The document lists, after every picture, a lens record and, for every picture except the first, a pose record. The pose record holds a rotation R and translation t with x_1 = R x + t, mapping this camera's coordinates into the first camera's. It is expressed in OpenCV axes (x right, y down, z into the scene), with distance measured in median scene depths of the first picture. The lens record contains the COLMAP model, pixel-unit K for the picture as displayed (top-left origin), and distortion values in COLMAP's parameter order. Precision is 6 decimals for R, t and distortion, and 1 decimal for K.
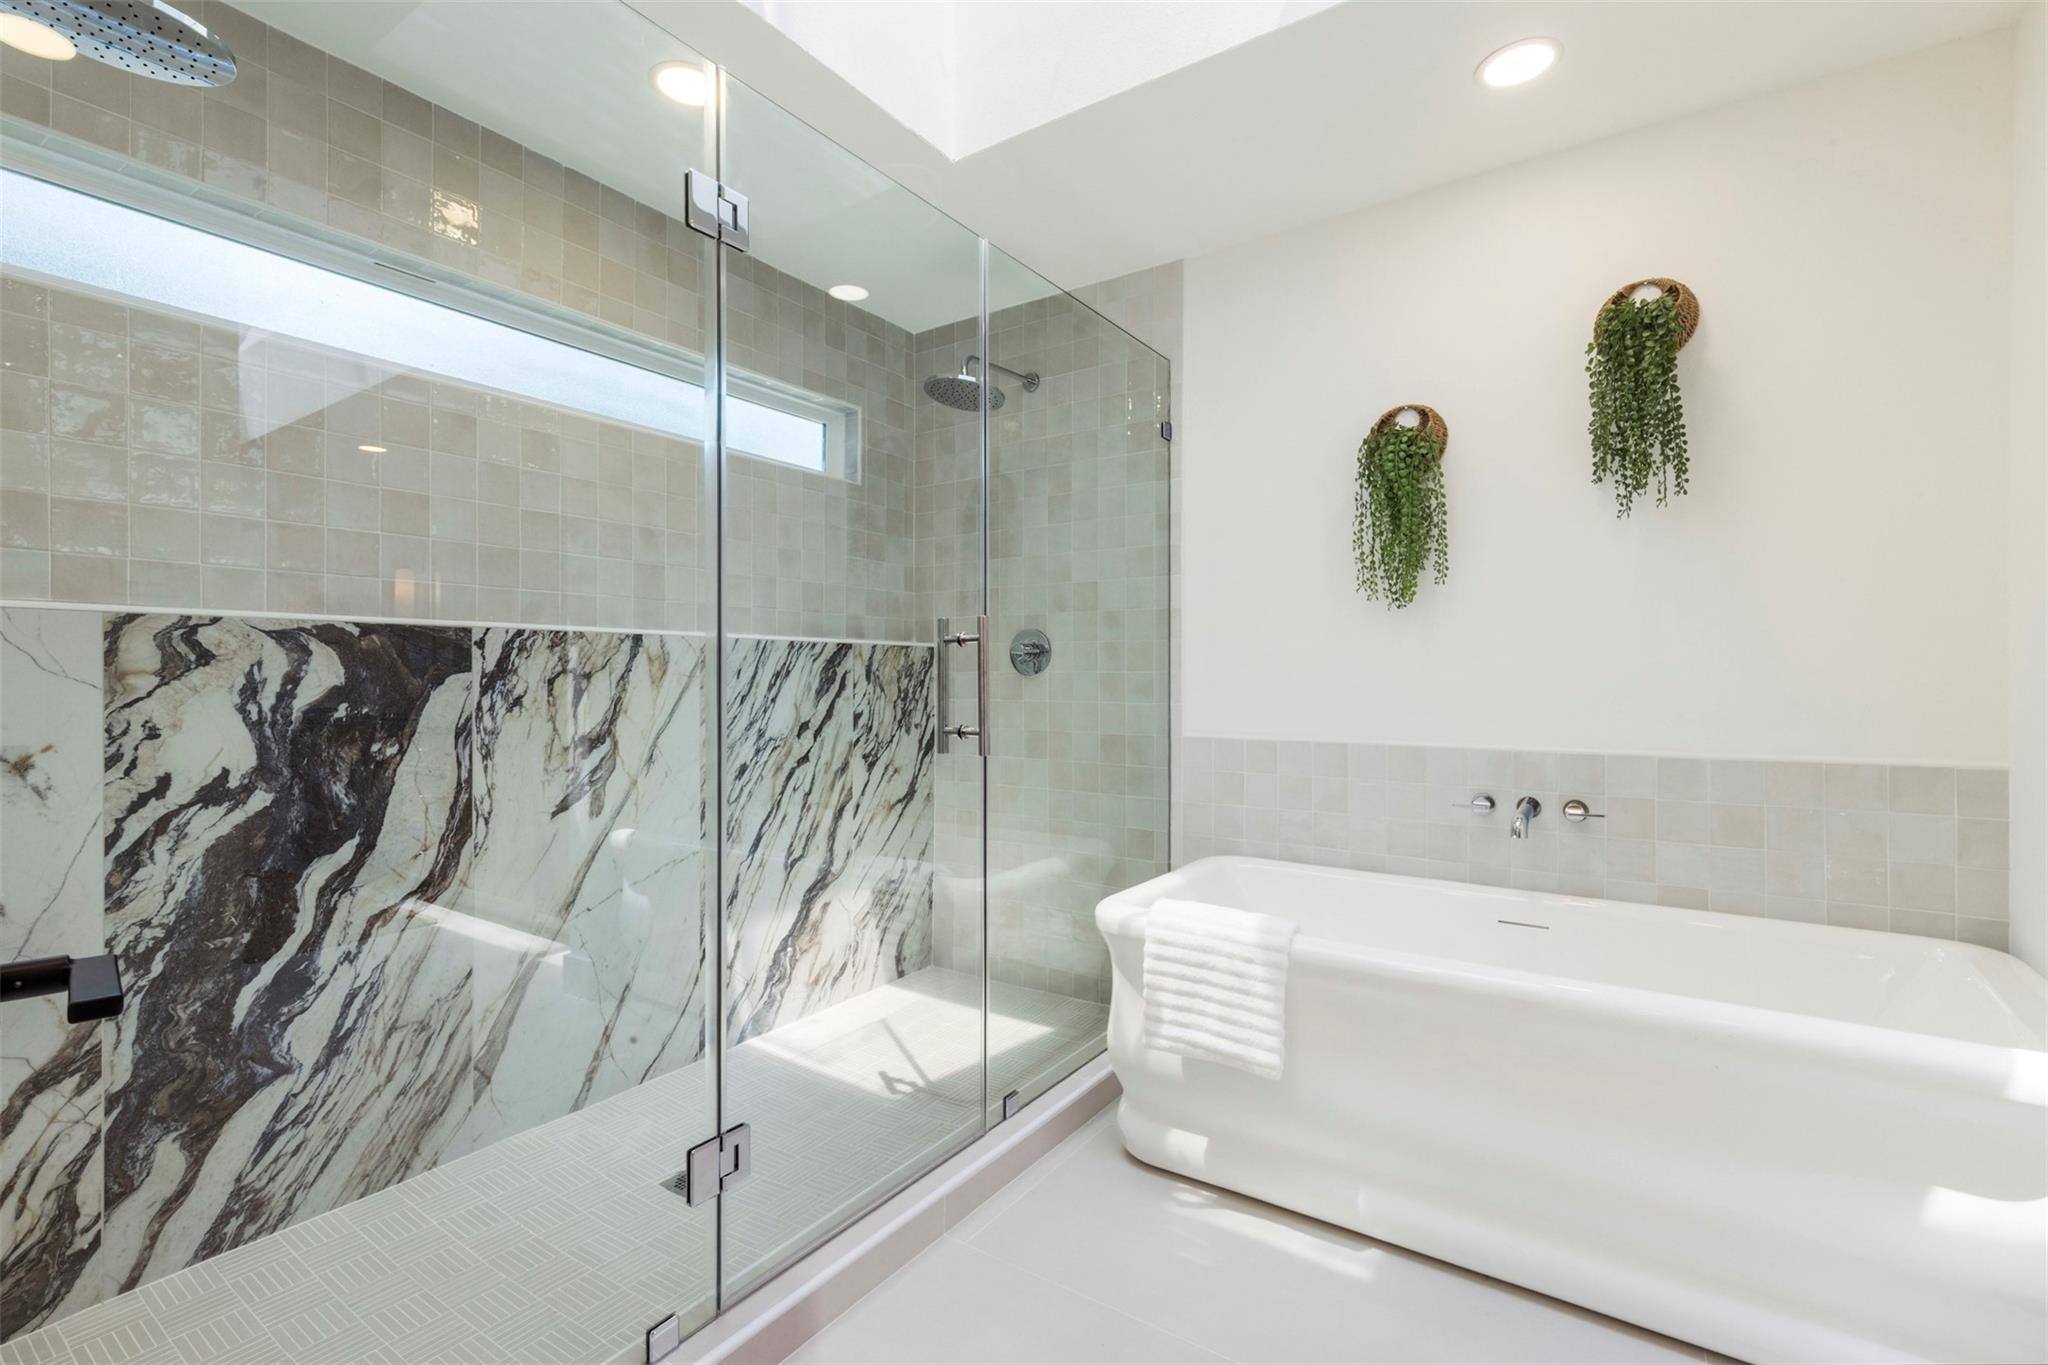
lens RADIAL K [[918.2, 0, 1027.6], [0, 918.2, 684.4], [0, 0, 1]] dist [0.004331, 0.000339]
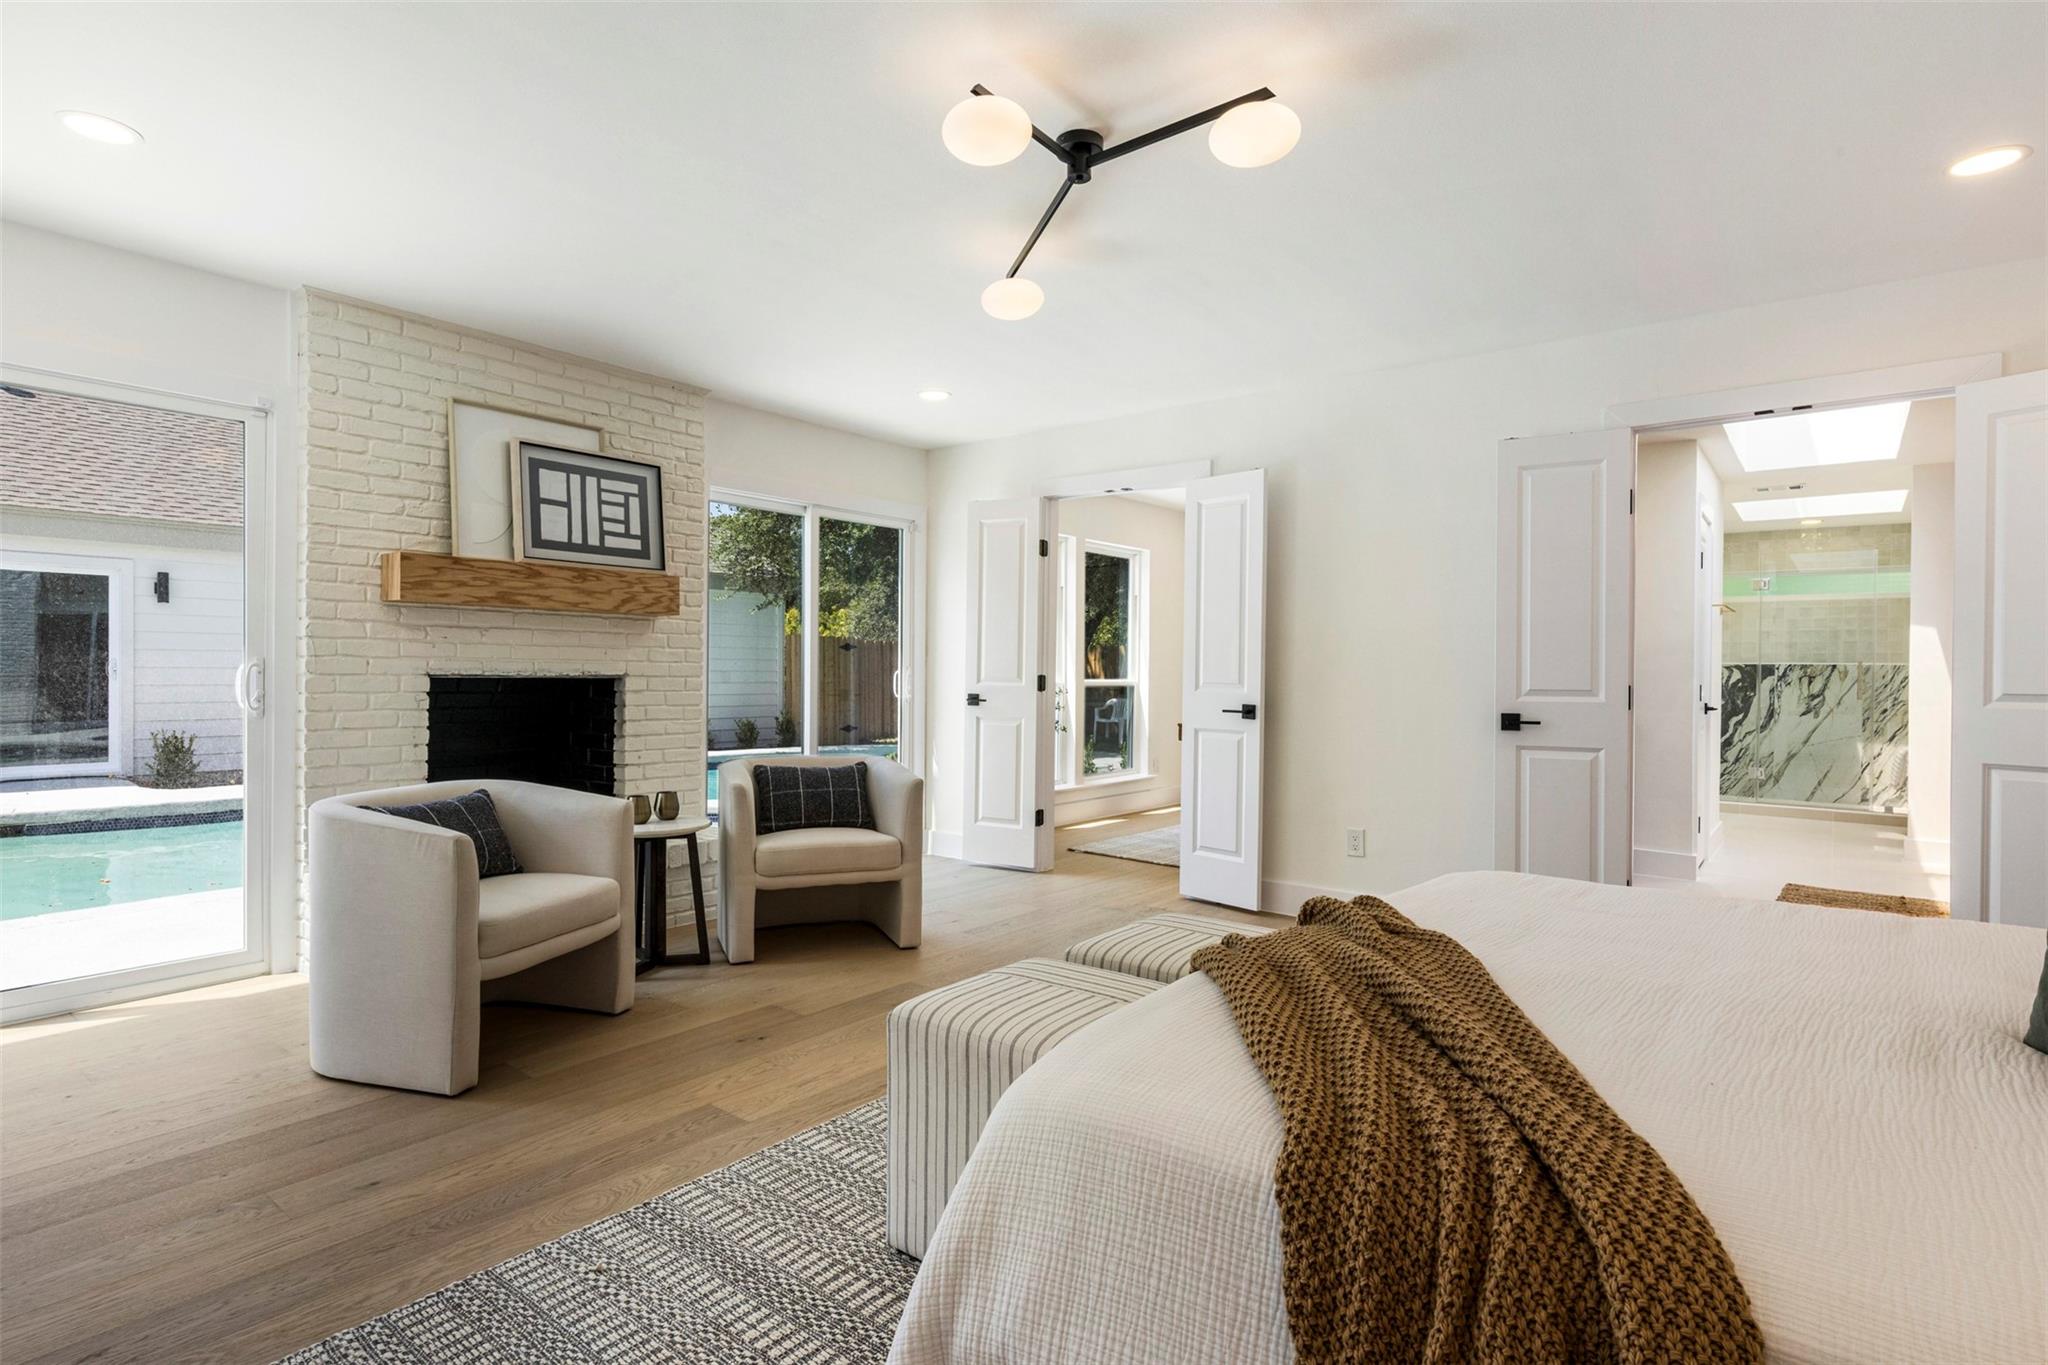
lens RADIAL K [[1045.0, 0, 1007.6], [0, 1045.0, 671.2], [0, 0, 1]] dist [-0.002741, -0.000261]
pose [[-0.054238, -0.004940, -0.998516, 4.018232], [-0.029423, 0.999561, -0.003347, 0.078495], [0.998094, 0.029198, -0.054359, -2.022916]]
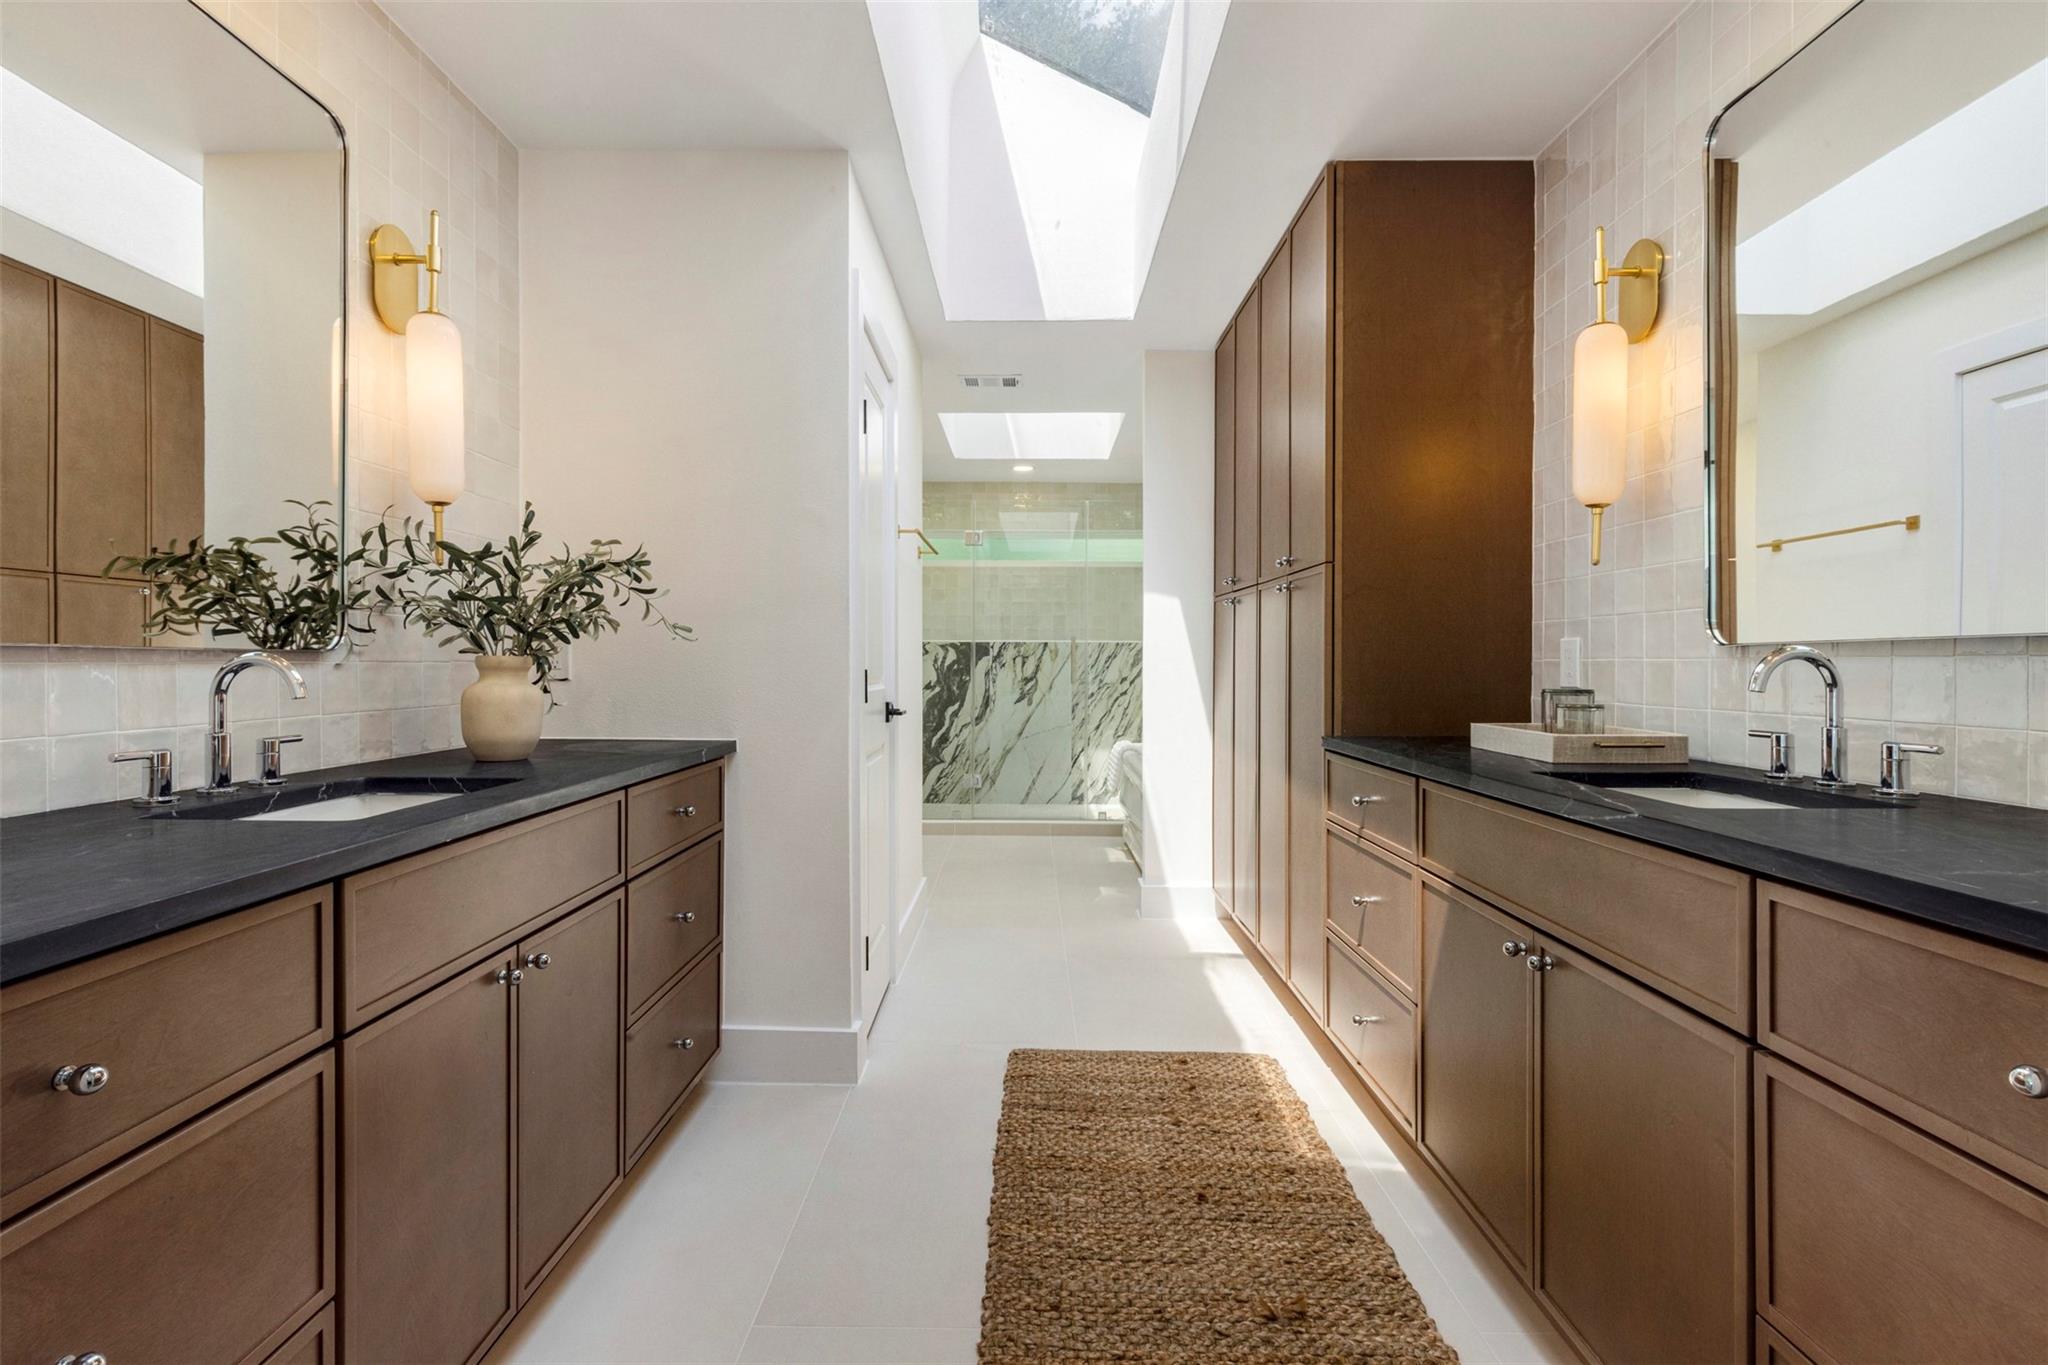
lens RADIAL K [[943.8, 0, 1006.4], [0, 943.8, 692.1], [0, 0, 1]] dist [-0.001345, 0.000922]
pose [[0.559186, 0.020666, -0.828784, 2.205229], [-0.010504, 0.999786, 0.017842, 0.054711], [0.828975, -0.001272, 0.559284, -0.819958]]
